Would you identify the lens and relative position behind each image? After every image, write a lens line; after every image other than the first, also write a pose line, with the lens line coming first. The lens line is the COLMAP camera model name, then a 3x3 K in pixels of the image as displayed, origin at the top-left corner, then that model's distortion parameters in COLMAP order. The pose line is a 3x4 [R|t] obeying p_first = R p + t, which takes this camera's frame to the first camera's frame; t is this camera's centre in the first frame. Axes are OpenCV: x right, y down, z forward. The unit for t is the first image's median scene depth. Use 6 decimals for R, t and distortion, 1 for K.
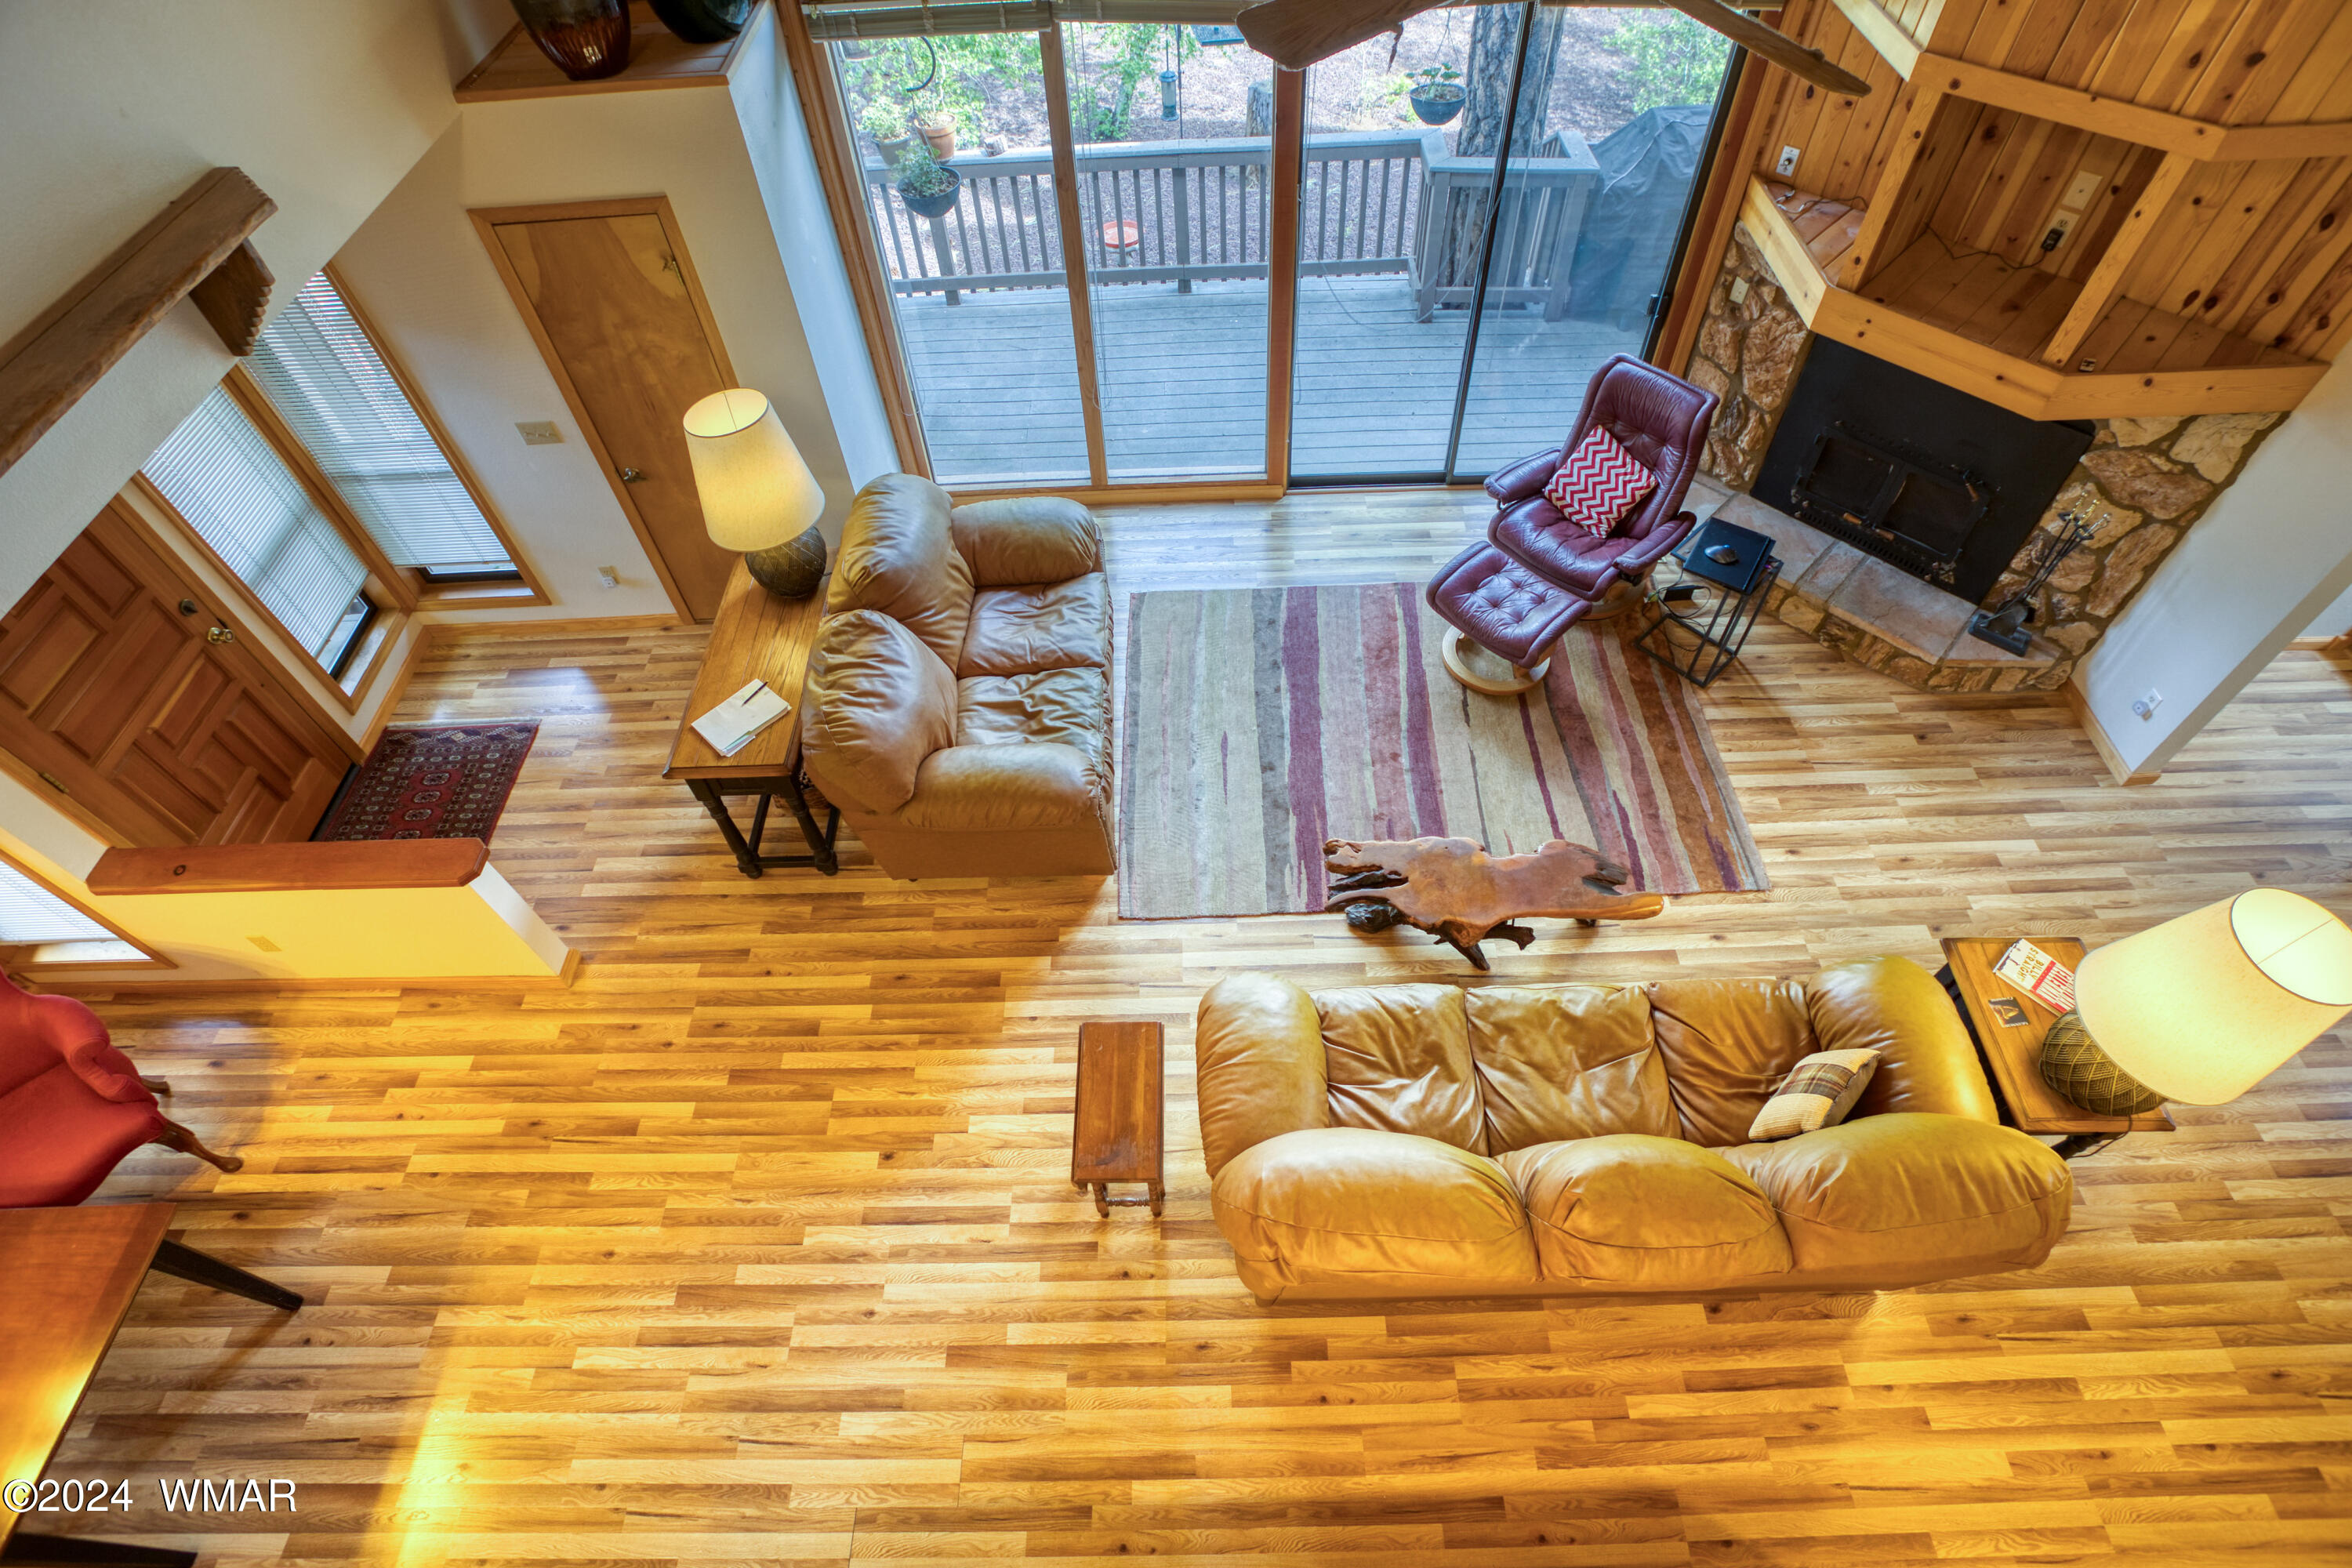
lens RADIAL K [[1130.8, 0, 1186.1], [0, 1130.8, 777.1], [0, 0, 1]] dist [-0.081724, 0.035830]
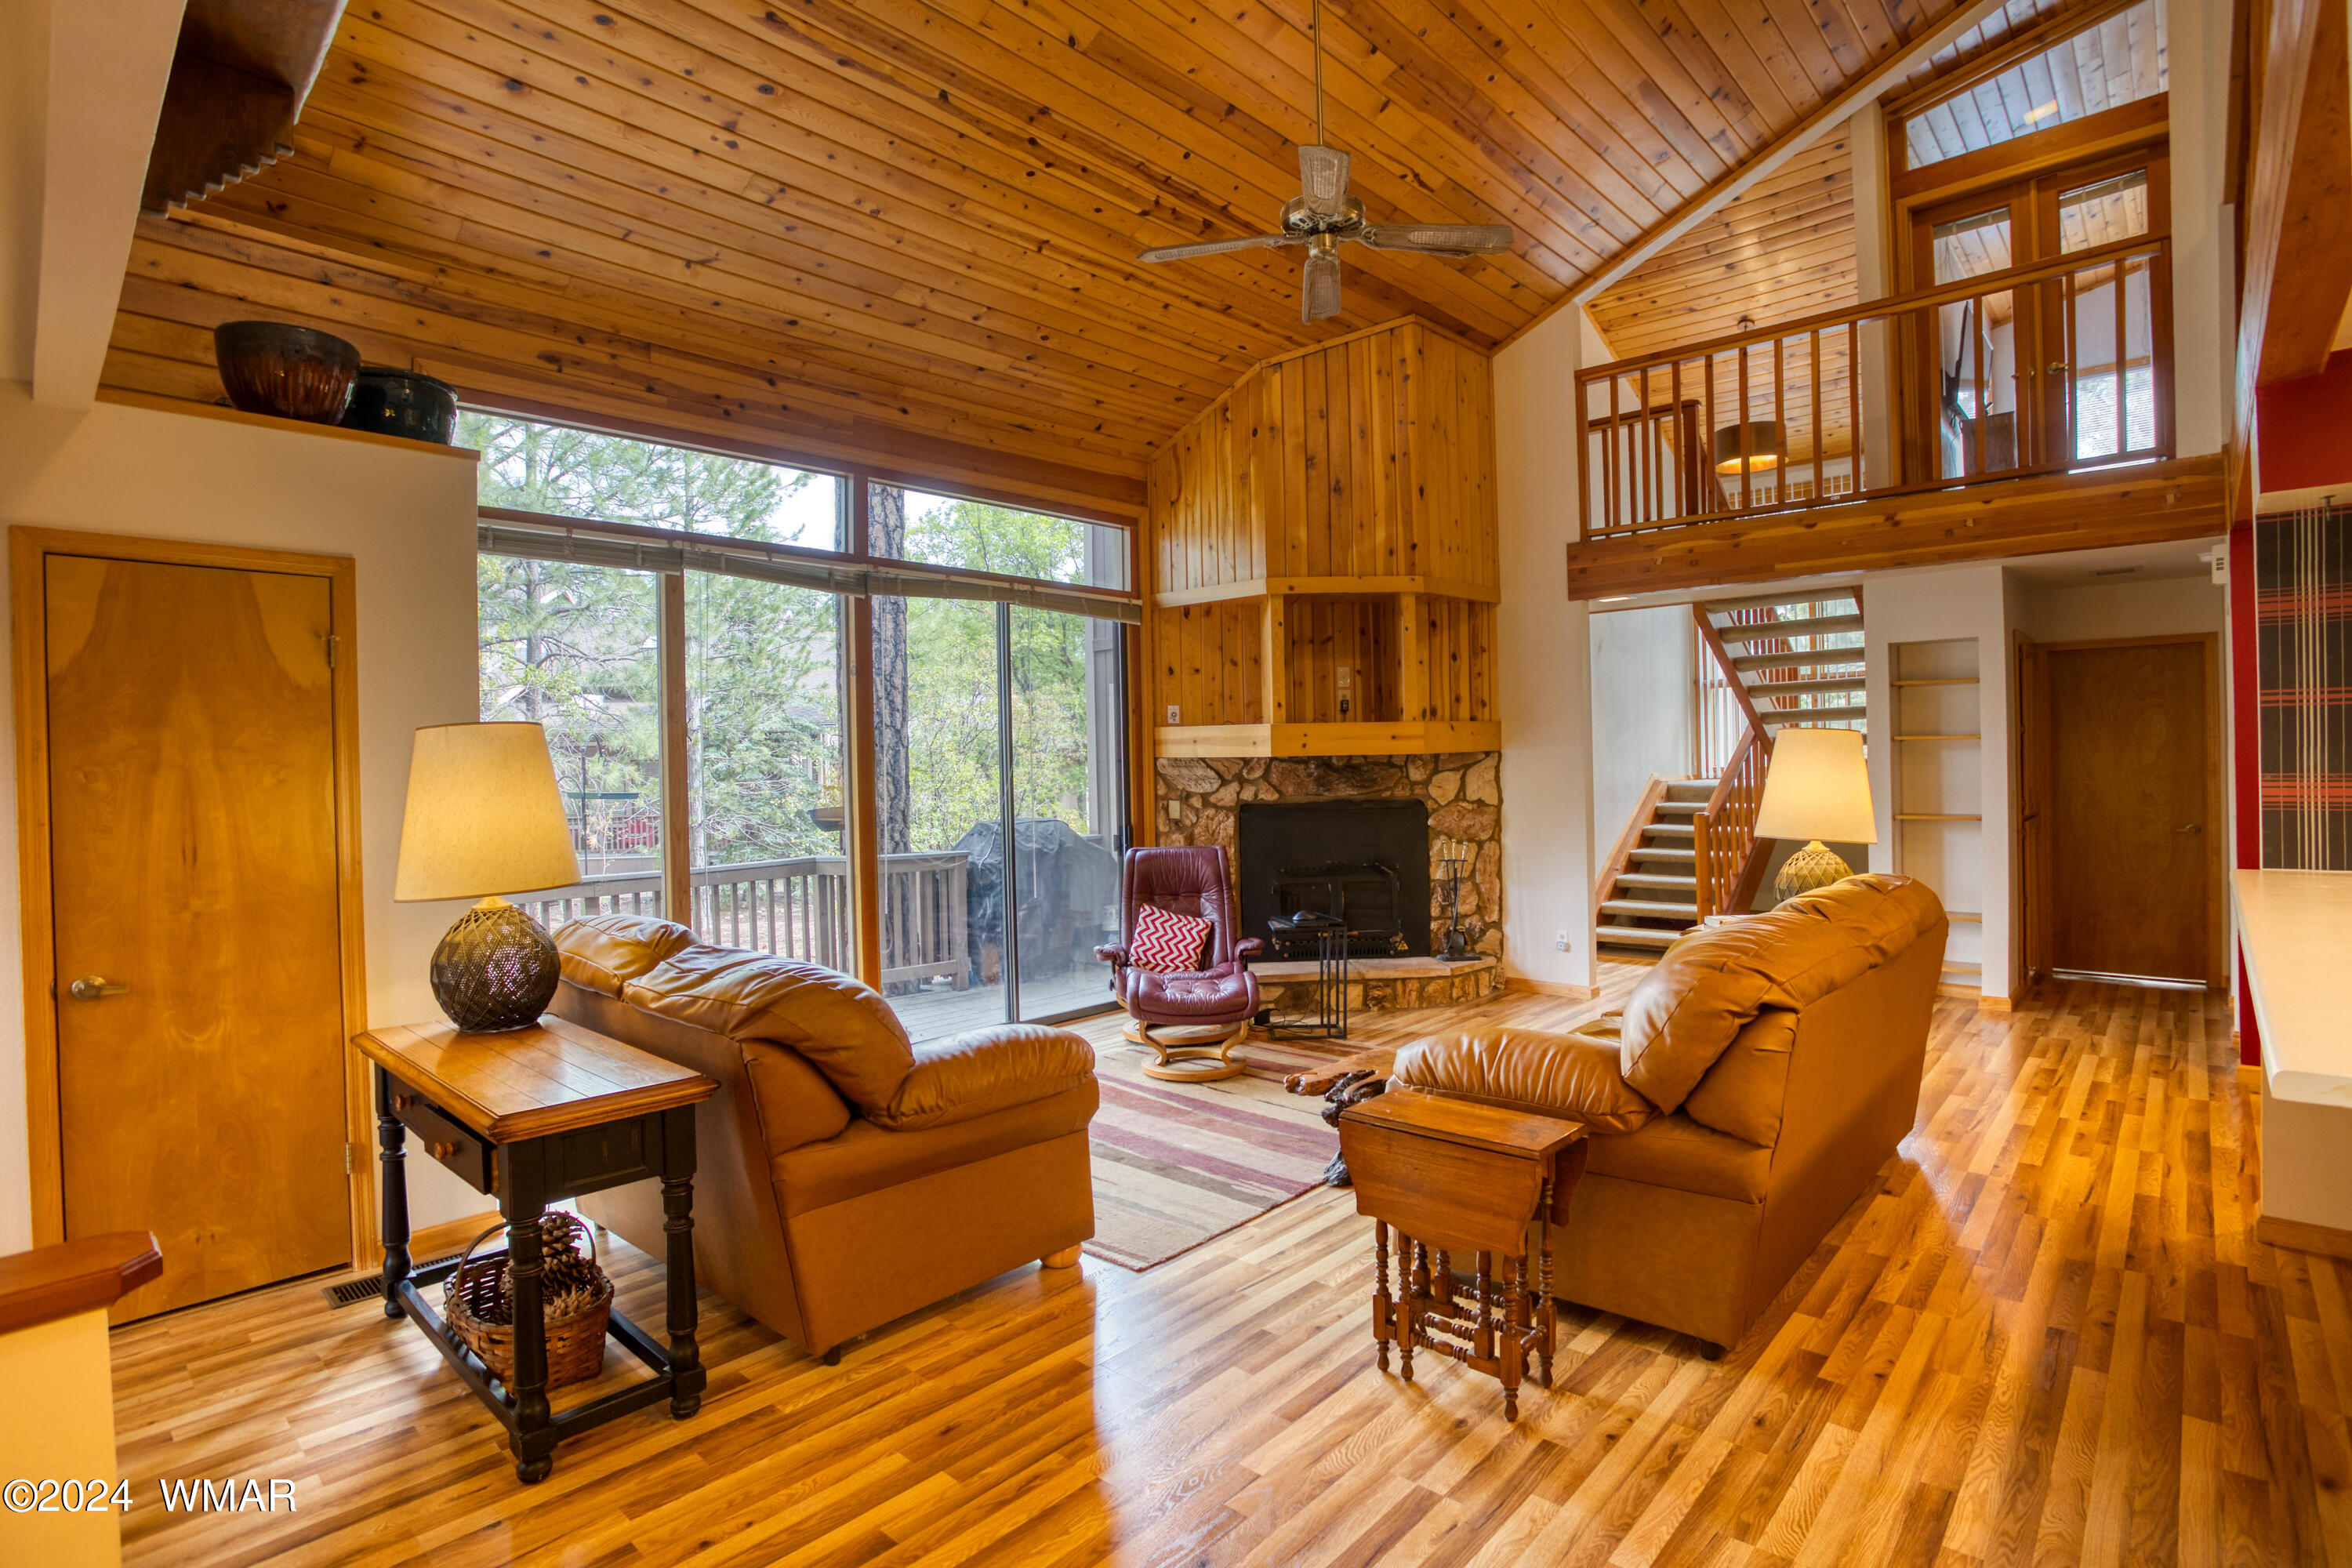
lens RADIAL K [[1130.8, 0, 1186.1], [0, 1130.8, 777.1], [0, 0, 1]] dist [-0.081724, 0.035830]
pose [[0.690905, 0.000653, 0.722945, -0.627779], [0.573439, 0.608468, -0.548575, 0.385581], [-0.440247, 0.793578, 0.420019, 0.492952]]
